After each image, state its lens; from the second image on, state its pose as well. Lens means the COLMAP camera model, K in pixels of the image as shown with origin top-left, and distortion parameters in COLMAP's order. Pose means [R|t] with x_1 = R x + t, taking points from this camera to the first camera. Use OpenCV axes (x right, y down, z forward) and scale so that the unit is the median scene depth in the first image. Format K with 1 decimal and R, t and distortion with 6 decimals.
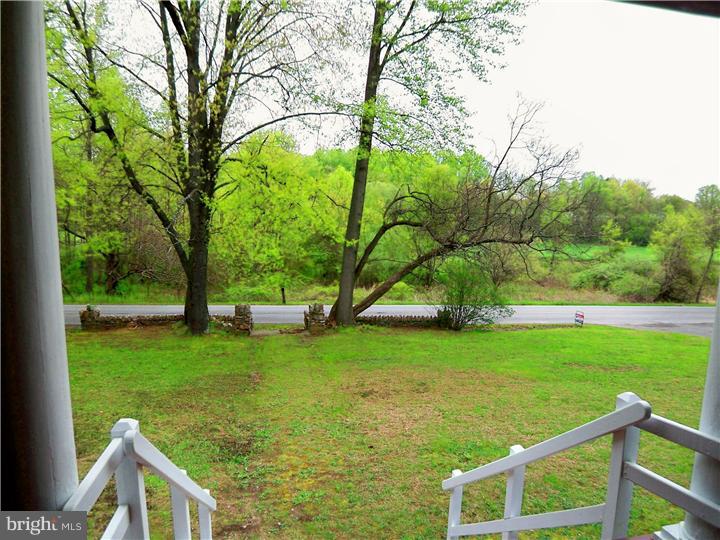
lens RADIAL K [[480.3, 0, 355.2], [0, 480.3, 279.1], [0, 0, 1]] dist [-0.034247, -0.005130]
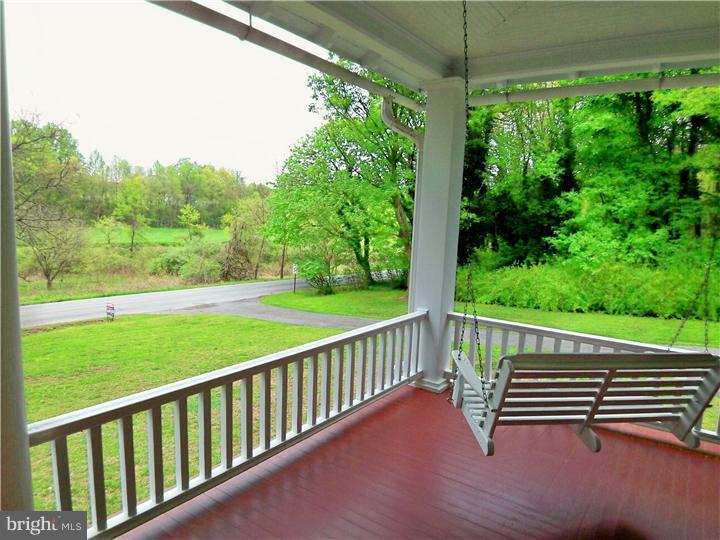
lens RADIAL K [[480.3, 0, 355.2], [0, 480.3, 279.1], [0, 0, 1]] dist [-0.034247, -0.005130]
pose [[0.724040, -0.089036, 0.683987, 0.102106], [0.068530, 0.996013, 0.057110, 0.001676], [-0.686345, 0.005524, 0.727255, 0.015519]]
